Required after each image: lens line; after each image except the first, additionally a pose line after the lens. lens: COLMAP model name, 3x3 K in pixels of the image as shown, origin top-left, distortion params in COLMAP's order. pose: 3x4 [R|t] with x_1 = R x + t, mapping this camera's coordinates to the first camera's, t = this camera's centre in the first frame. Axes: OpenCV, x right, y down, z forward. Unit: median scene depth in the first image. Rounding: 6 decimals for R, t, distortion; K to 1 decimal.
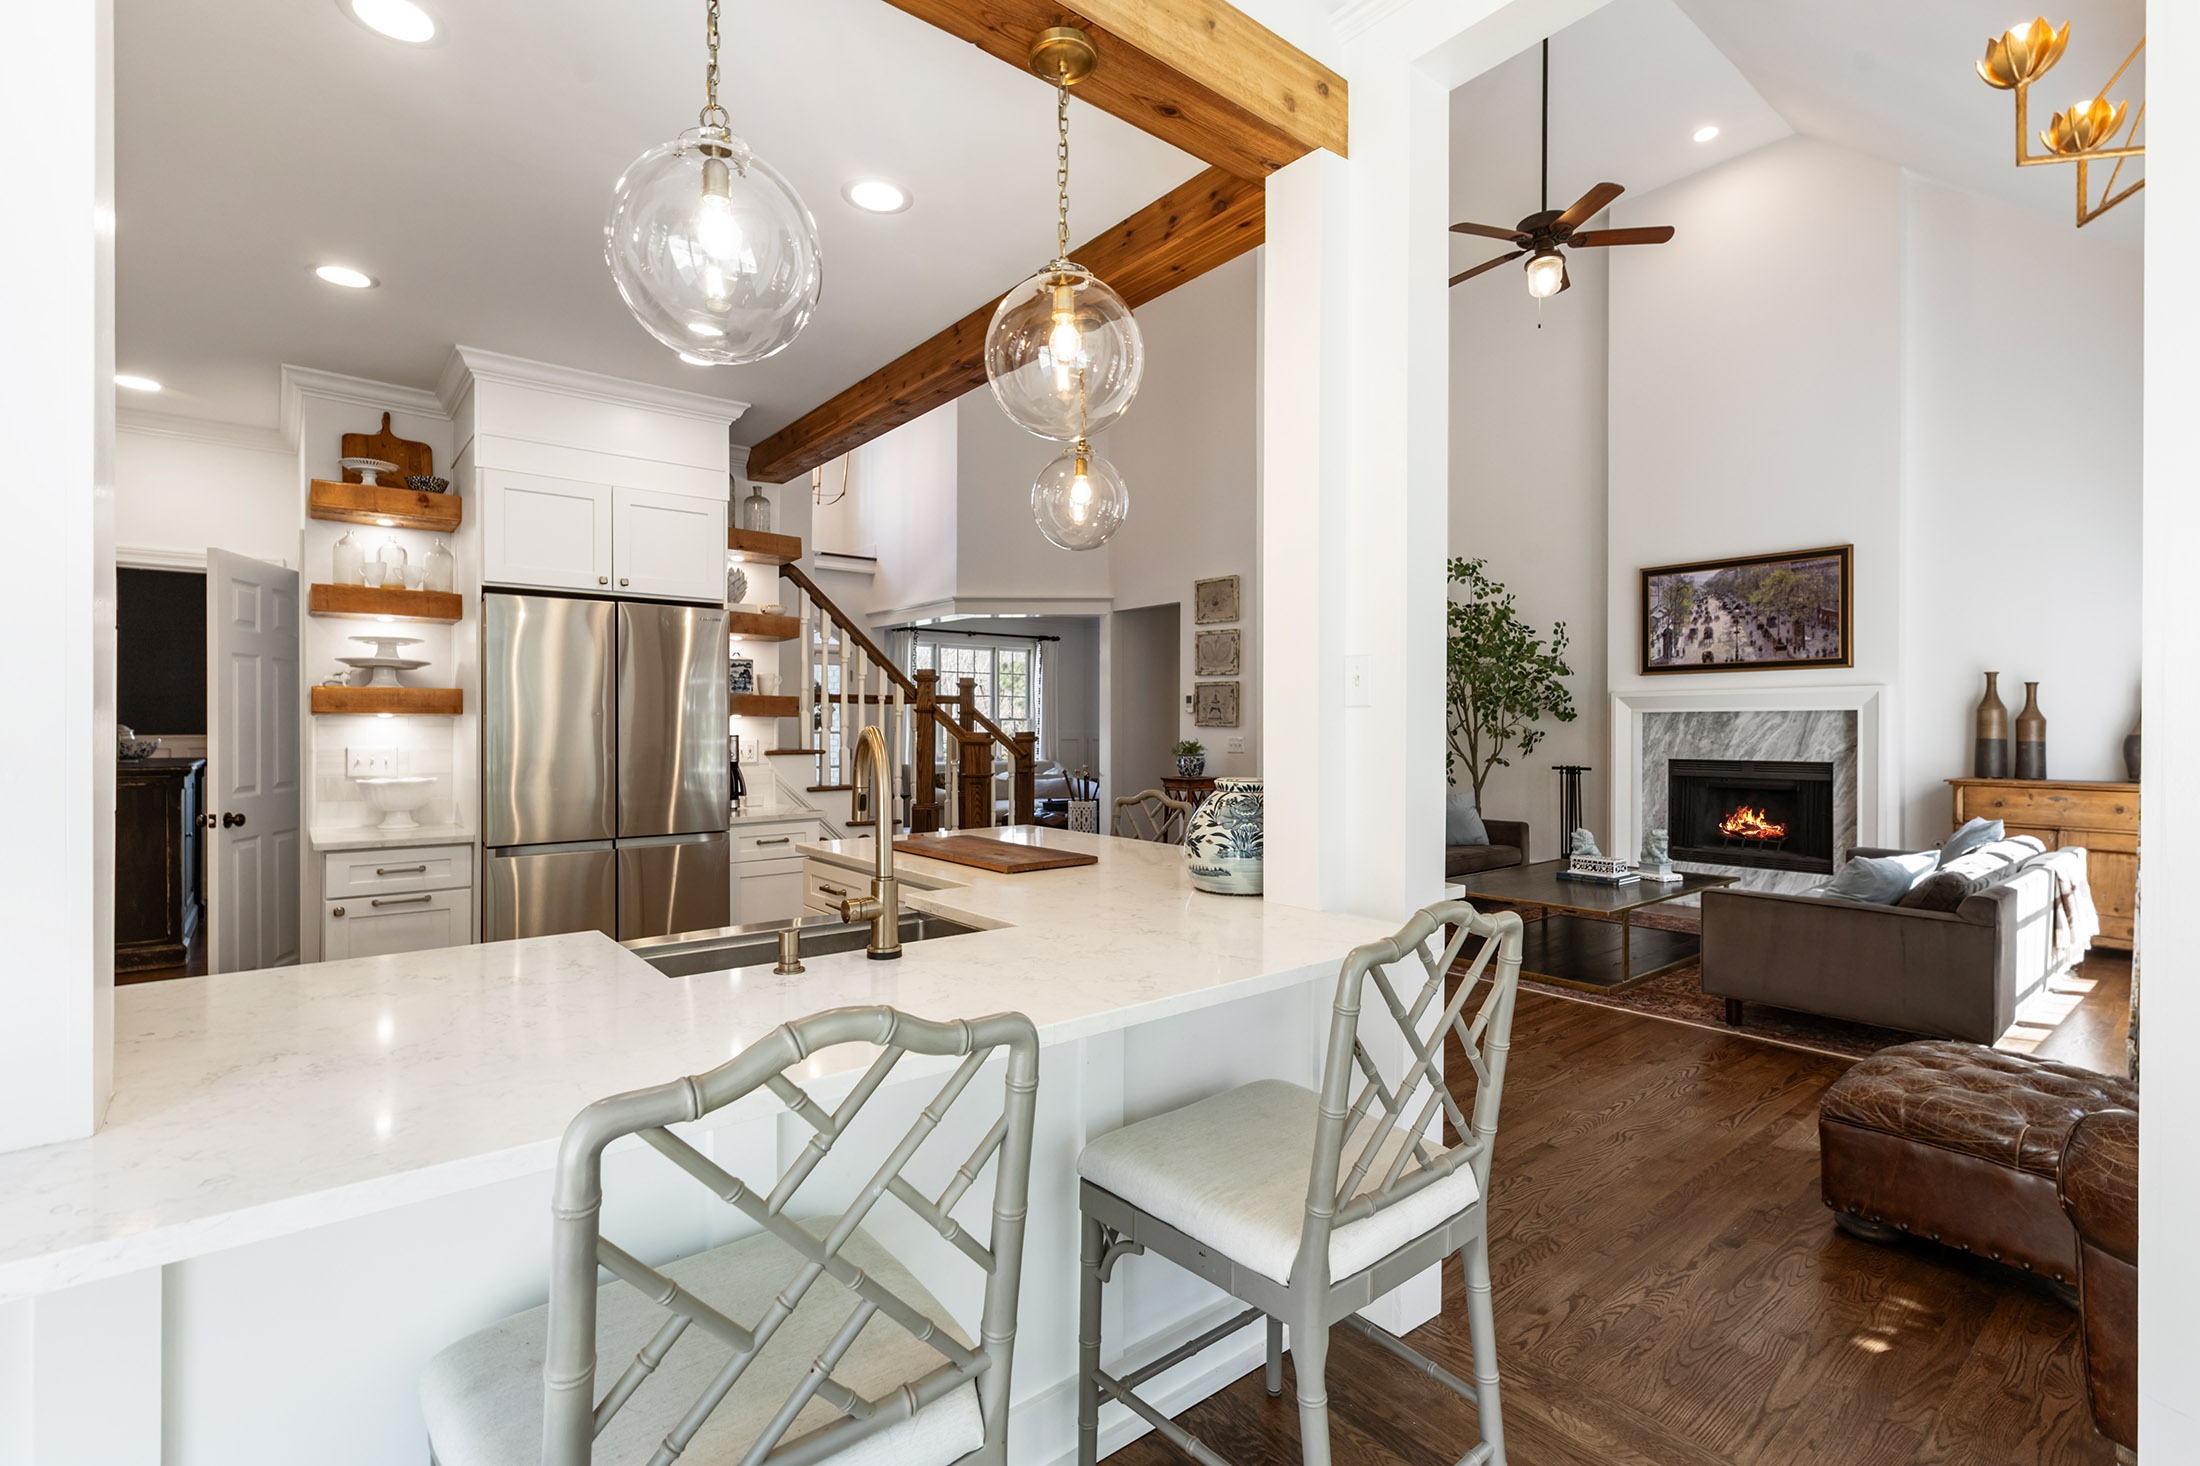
lens RADIAL K [[997.7, 0, 1096.1], [0, 997.7, 726.1], [0, 0, 1]] dist [-0.000113, 0.000422]
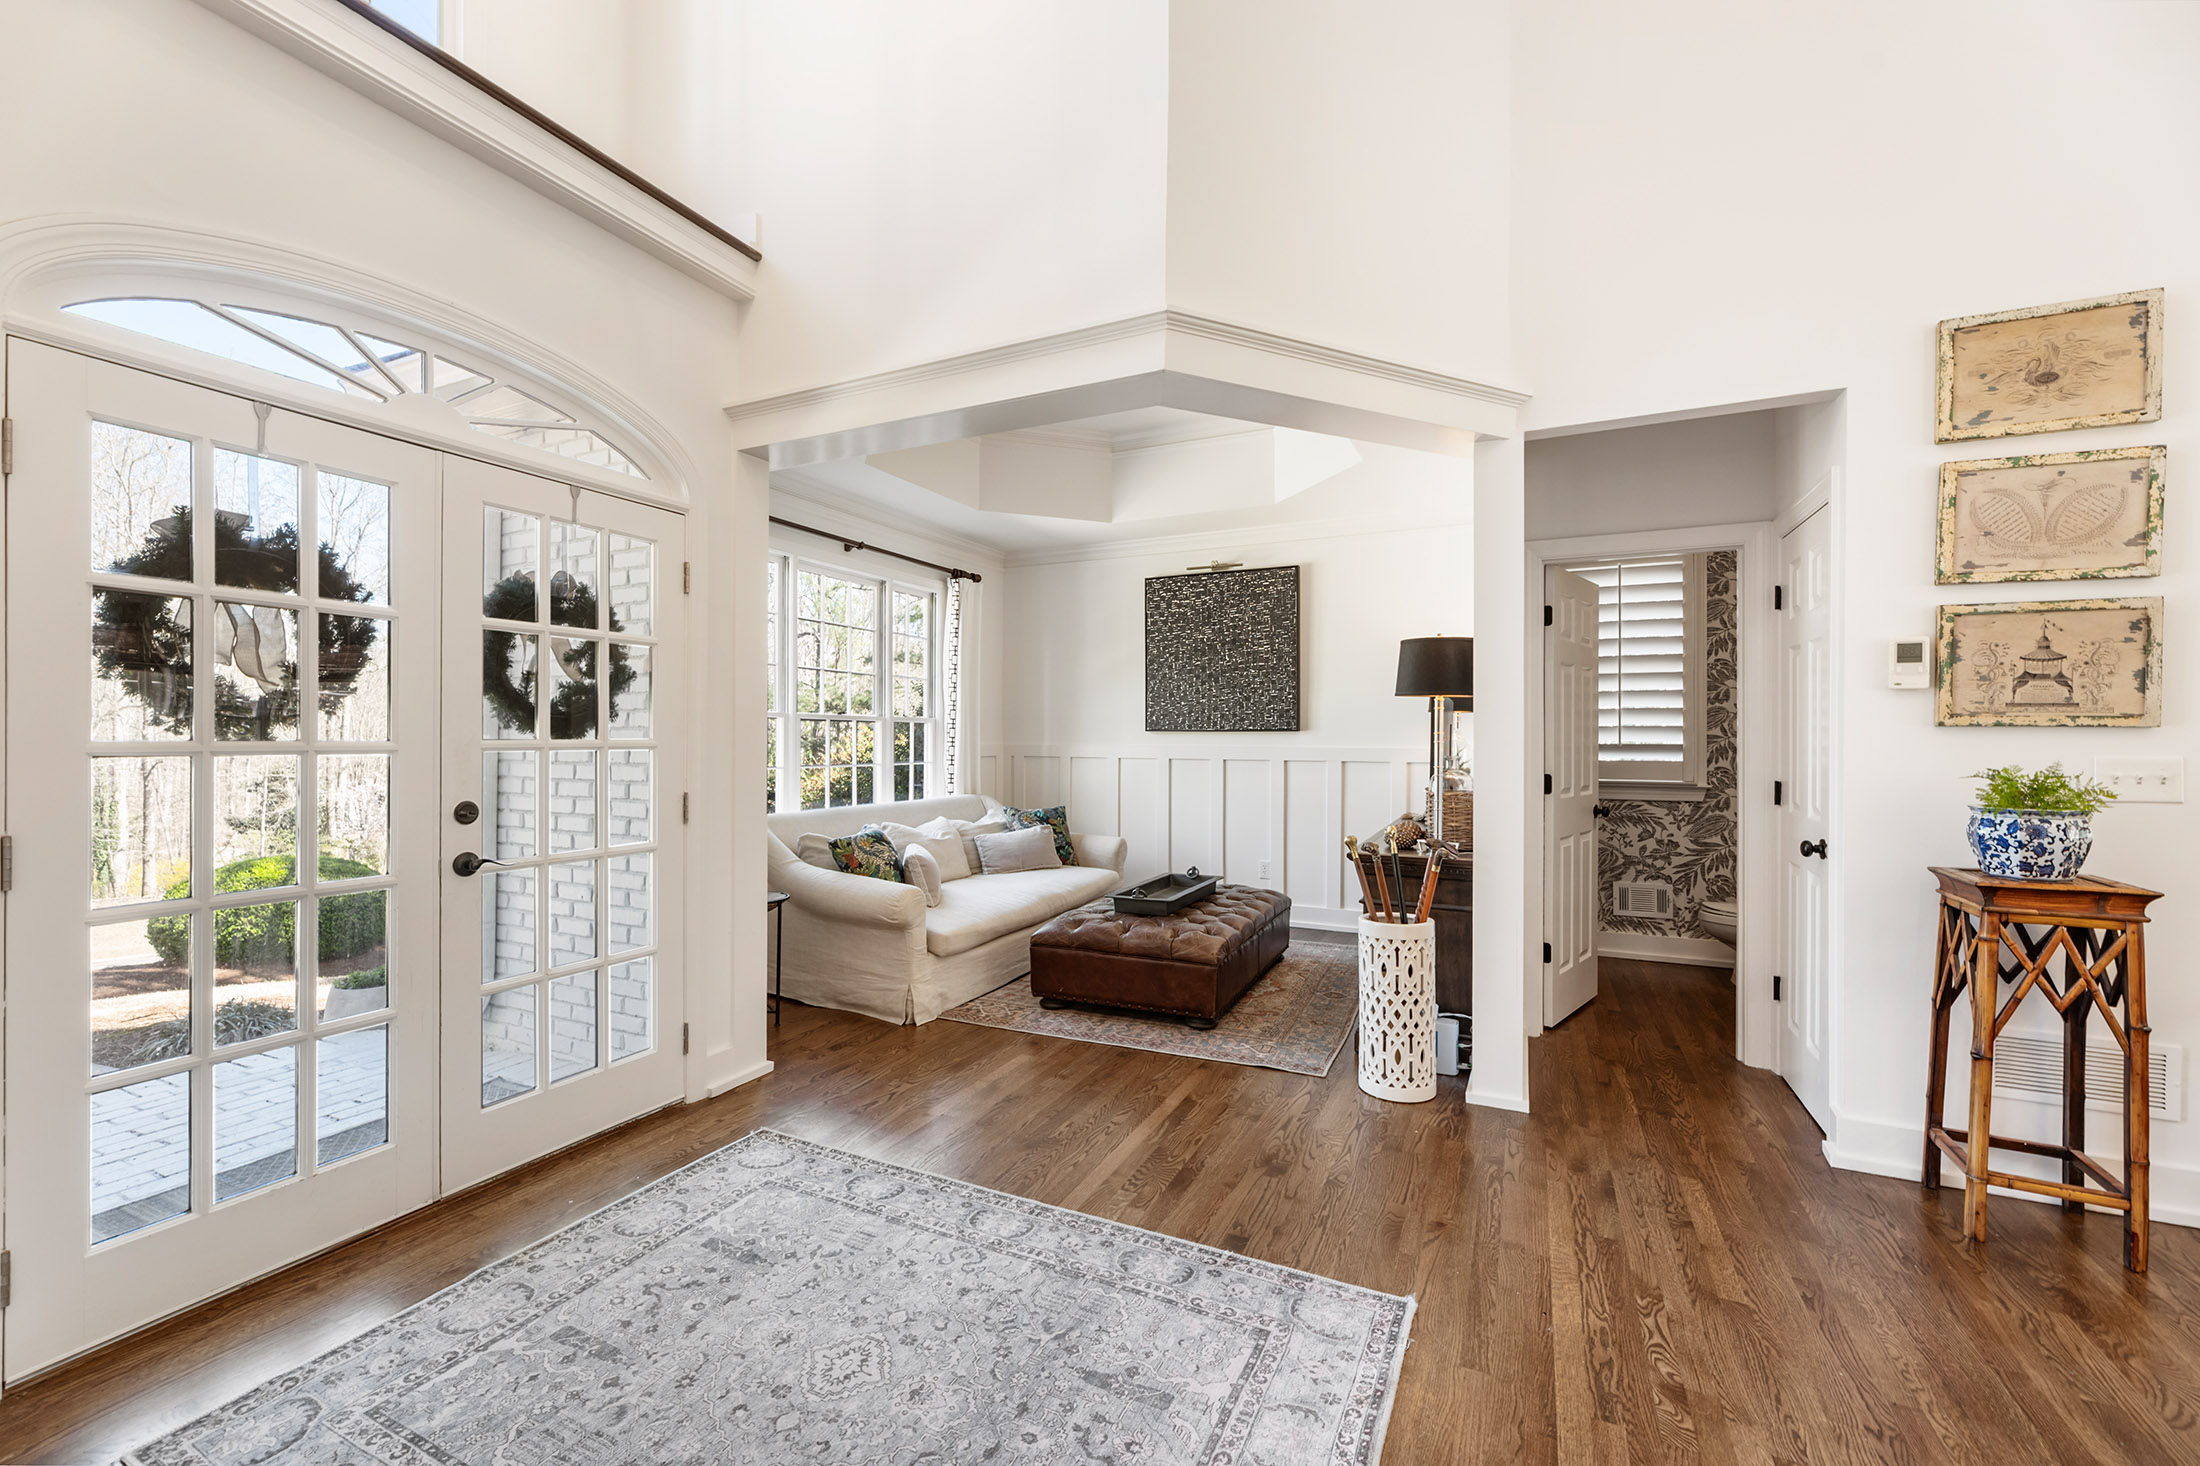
lens RADIAL K [[885.0, 0, 1091.5], [0, 885.0, 739.9], [0, 0, 1]] dist [-0.001201, 0.000070]
pose [[0.907816, 0.001382, 0.419365, -0.338827], [-0.002153, 0.999997, 0.001365, 0.005380], [-0.419362, -0.002142, 0.907816, 0.920367]]
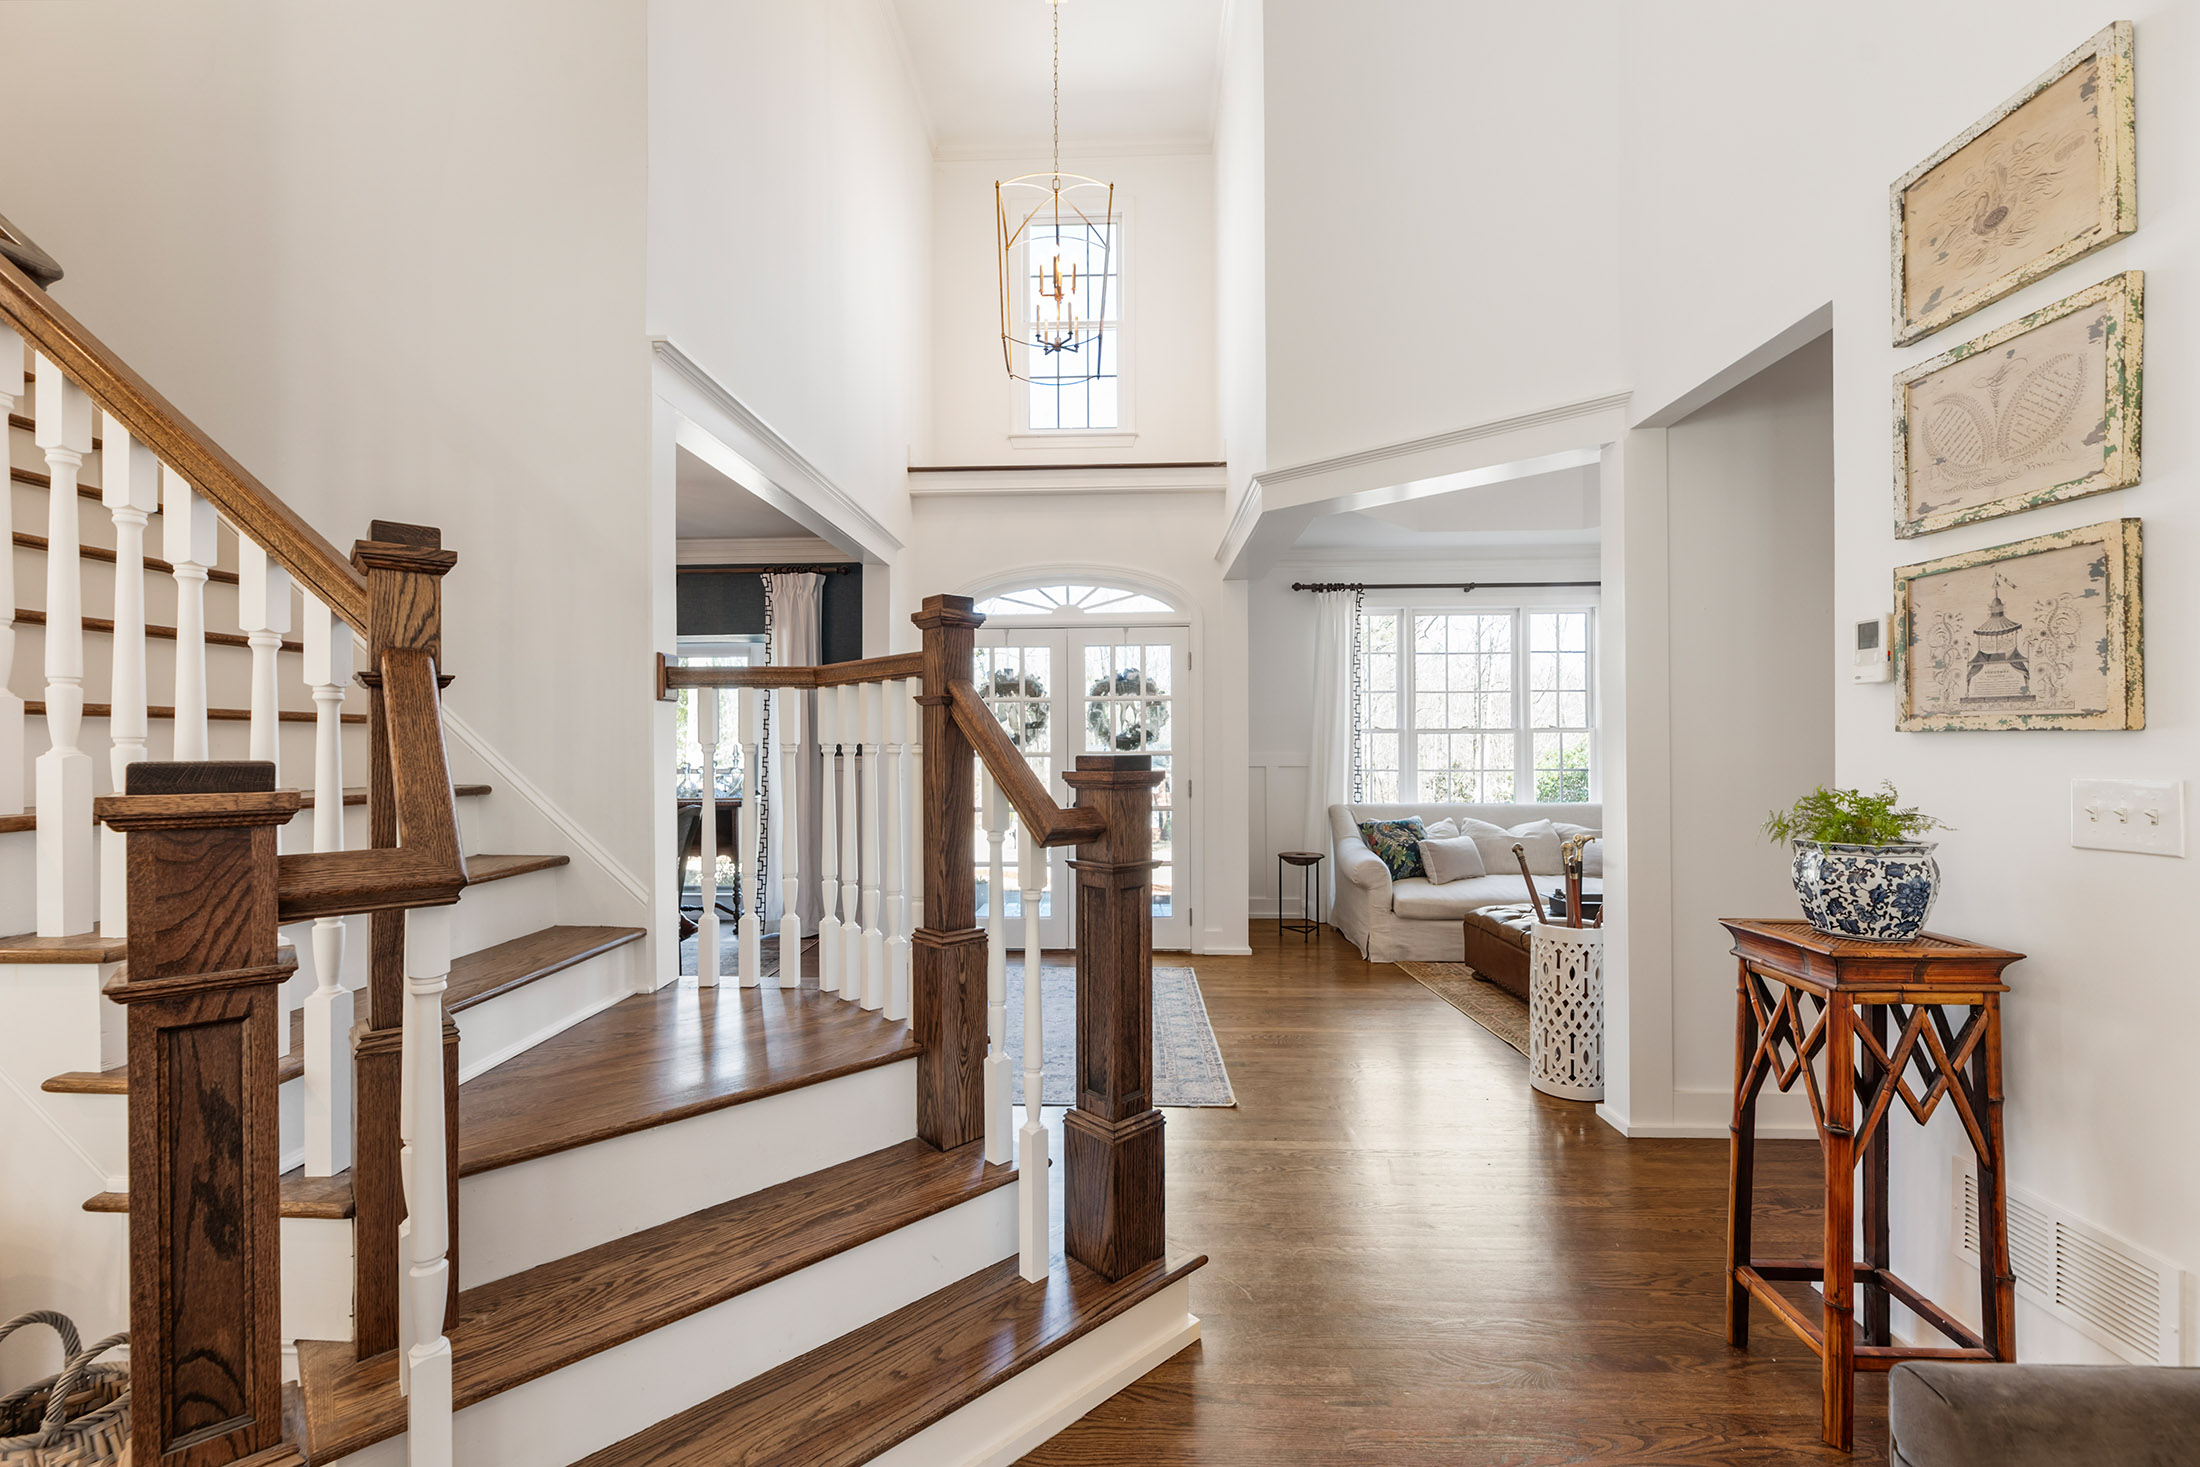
lens RADIAL K [[910.3, 0, 1089.2], [0, 910.3, 745.8], [0, 0, 1]] dist [-0.002477, -0.000241]
pose [[0.750767, -0.005464, -0.660544, 0.107092], [0.005886, 0.999981, -0.001582, 0.002776], [0.660540, -0.002700, 0.750786, 0.743474]]
